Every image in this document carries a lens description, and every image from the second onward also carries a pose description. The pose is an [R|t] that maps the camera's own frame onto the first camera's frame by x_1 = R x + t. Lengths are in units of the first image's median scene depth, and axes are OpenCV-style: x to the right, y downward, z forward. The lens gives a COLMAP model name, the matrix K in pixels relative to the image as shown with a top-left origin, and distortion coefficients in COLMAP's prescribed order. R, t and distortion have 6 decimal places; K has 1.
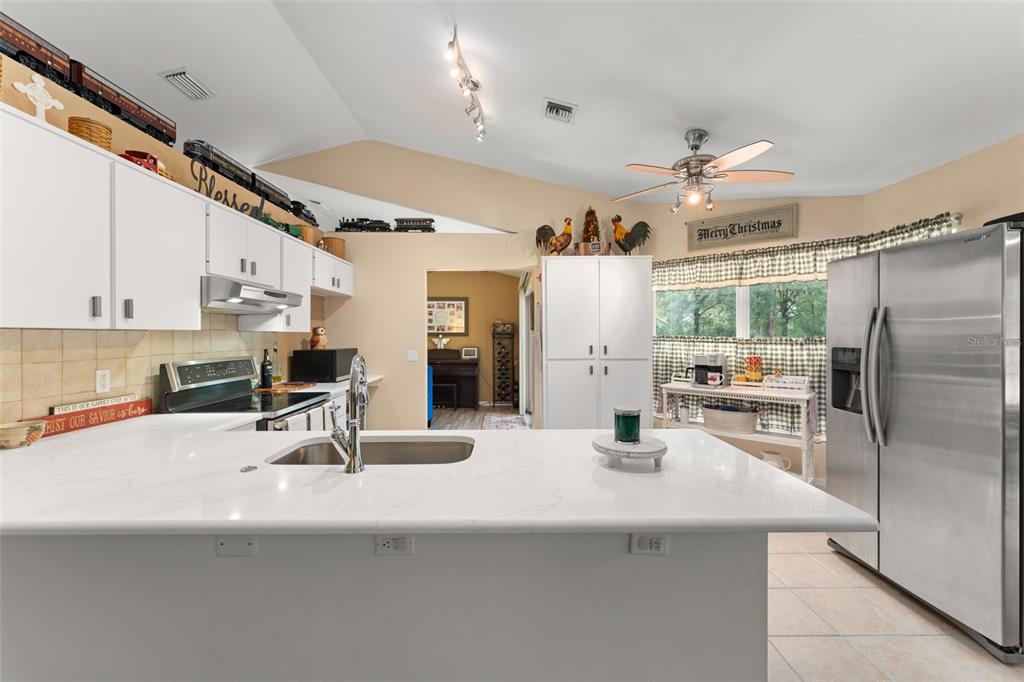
lens RADIAL K [[407.6, 0, 509.6], [0, 407.6, 334.6], [0, 0, 1]] dist [-0.000082, 0.000008]
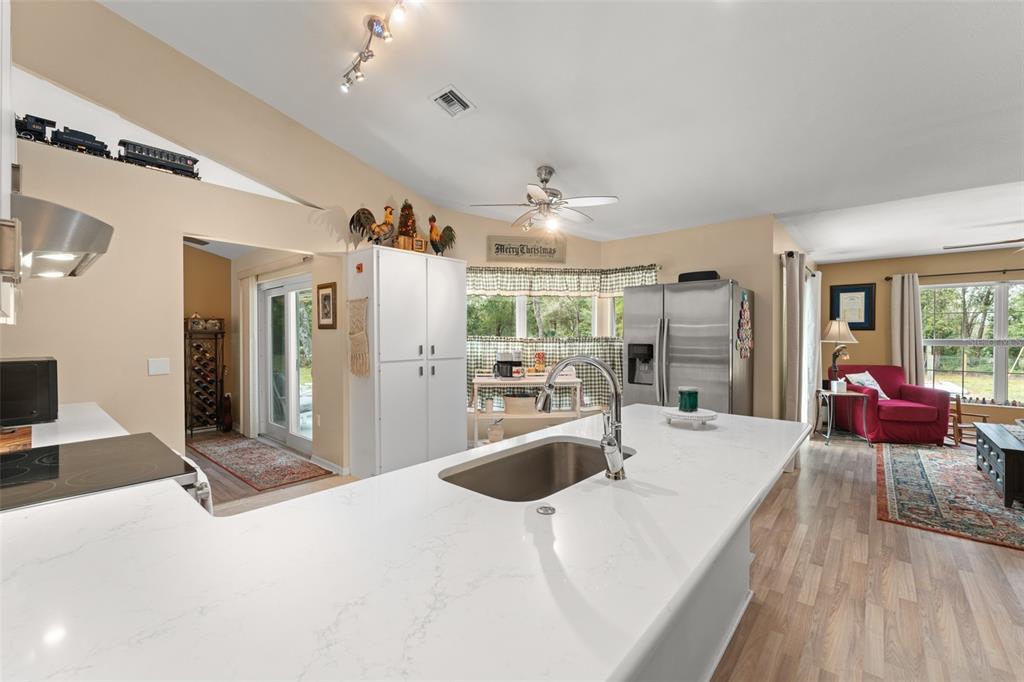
lens RADIAL K [[424.7, 0, 512.0], [0, 424.7, 341.0], [0, 0, 1]] dist [-0.013910, -0.000011]
pose [[0.656438, -0.005042, 0.754363, -0.416855], [-0.004059, 0.999940, 0.010215, 0.004452], [-0.754369, -0.009767, 0.656378, 0.177467]]
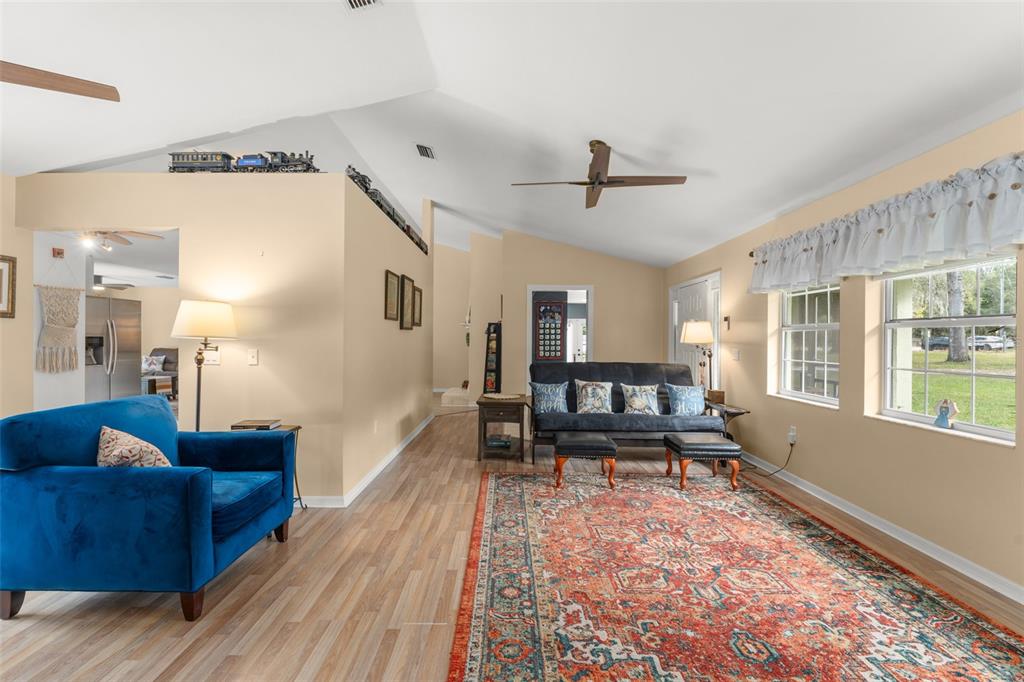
lens RADIAL K [[430.0, 0, 509.2], [0, 430.0, 340.4], [0, 0, 1]] dist [-0.003896, -0.000120]
pose [[-0.999990, -0.004397, 0.000818, -0.853081], [-0.004395, 0.999989, 0.001595, 0.024597], [-0.000825, 0.001592, -0.999998, 1.957755]]
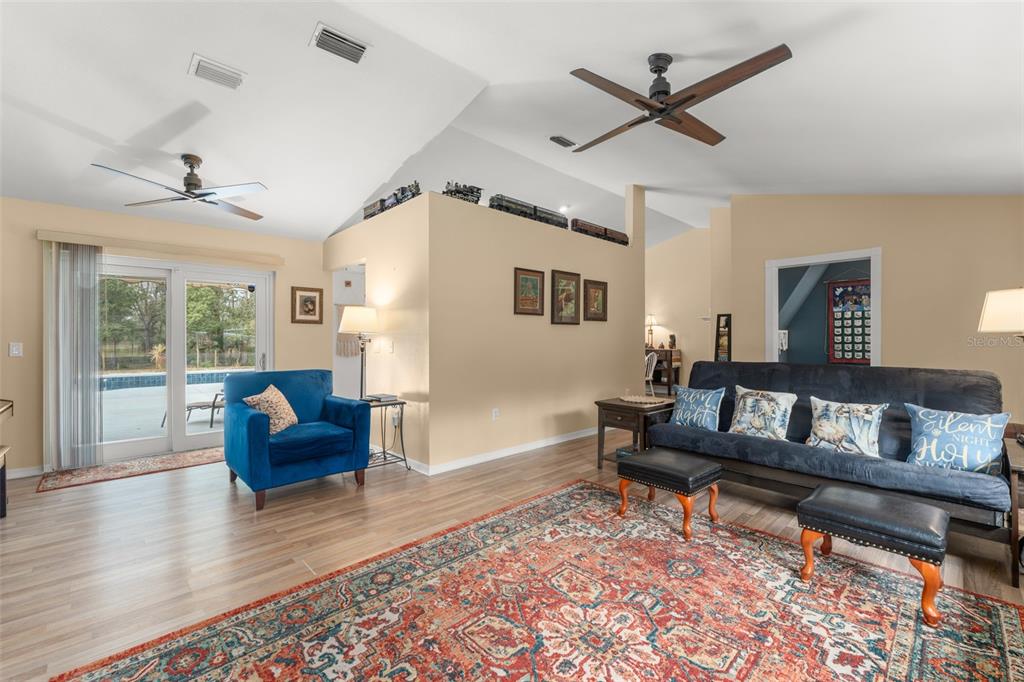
lens RADIAL K [[430.0, 0, 509.2], [0, 430.0, 340.4], [0, 0, 1]] dist [-0.003896, -0.000120]
pose [[-0.688260, 0.002445, 0.725460, -1.346932], [0.001626, 0.999997, -0.001828, 0.045169], [-0.725463, -0.000079, -0.688262, 1.678735]]
